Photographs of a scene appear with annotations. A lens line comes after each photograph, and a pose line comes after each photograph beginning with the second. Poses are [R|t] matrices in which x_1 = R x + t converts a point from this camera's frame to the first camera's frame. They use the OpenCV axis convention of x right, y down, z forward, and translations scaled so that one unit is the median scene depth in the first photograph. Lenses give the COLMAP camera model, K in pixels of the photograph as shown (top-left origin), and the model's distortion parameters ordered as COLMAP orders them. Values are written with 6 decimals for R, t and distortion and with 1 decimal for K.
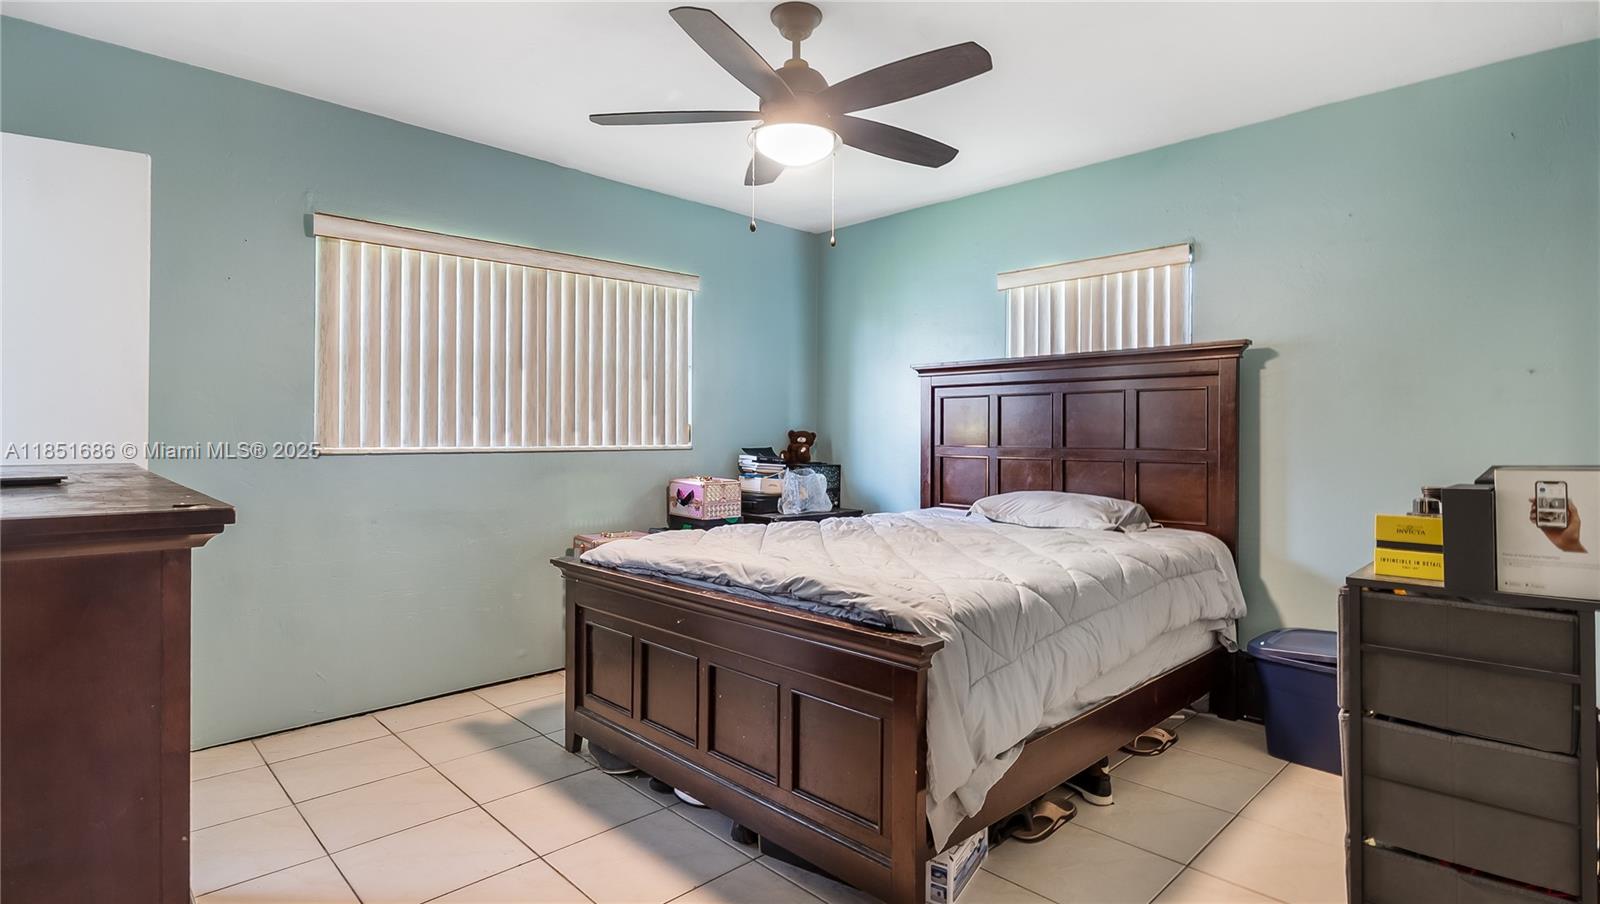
lens RADIAL K [[743.5, 0, 800.8], [0, 743.5, 445.8], [0, 0, 1]] dist [-0.006627, 0.000368]
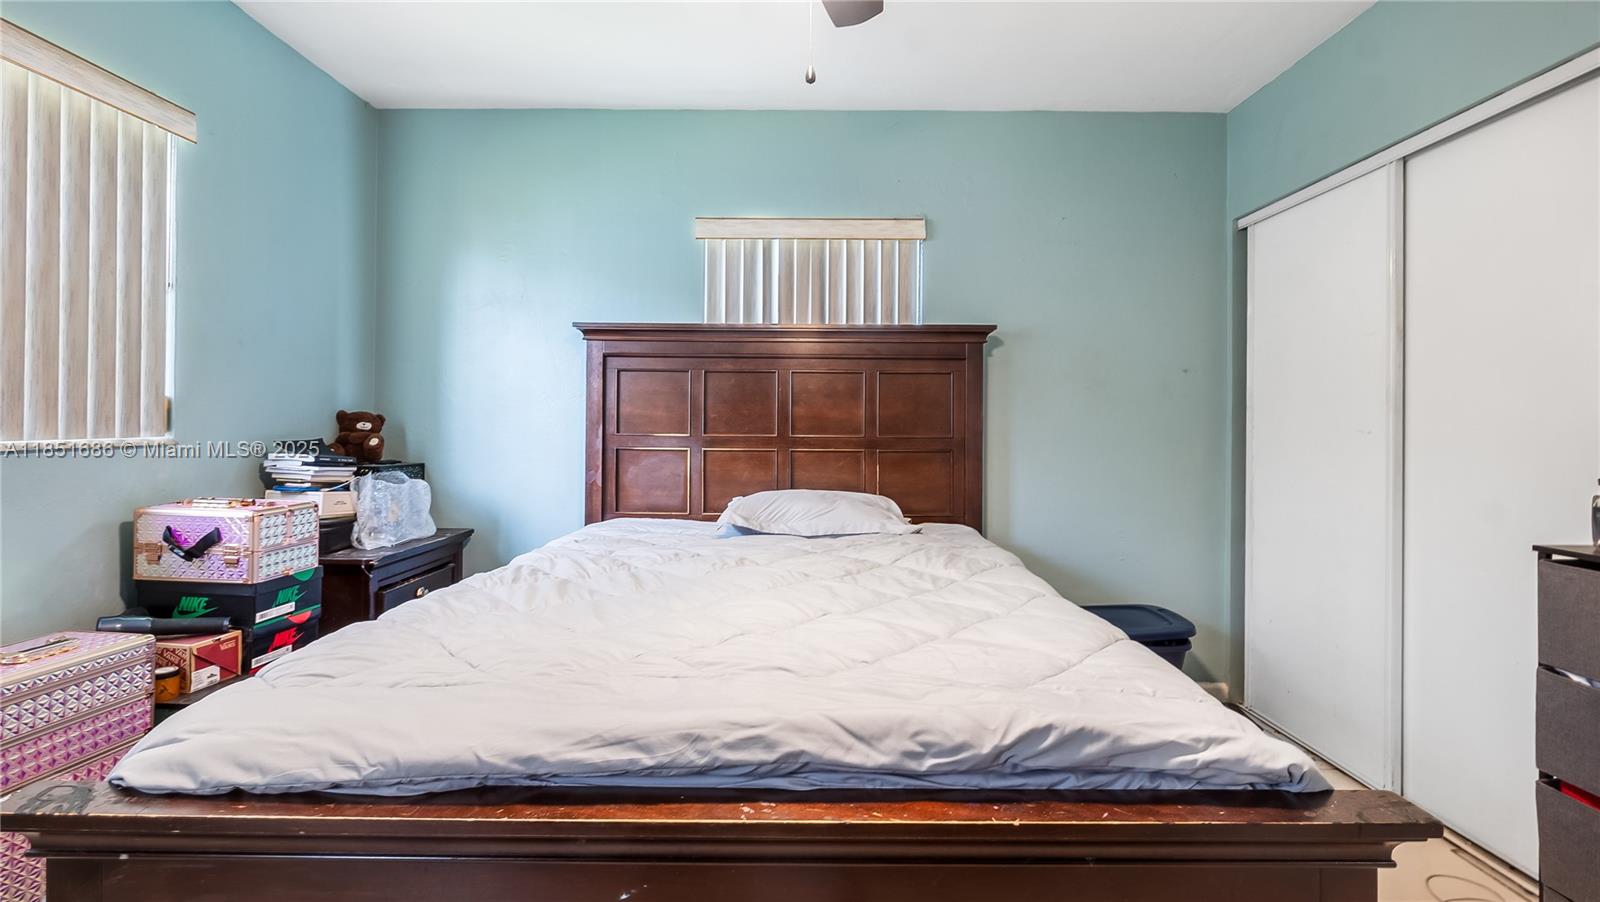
lens RADIAL K [[736.6, 0, 801.0], [0, 736.6, 426.2], [0, 0, 1]] dist [-0.007508, -0.000067]
pose [[0.719094, -0.001013, 0.694913, -0.197378], [0.004258, 0.999987, -0.002948, -0.005446], [-0.694900, 0.005079, 0.719088, 0.352786]]
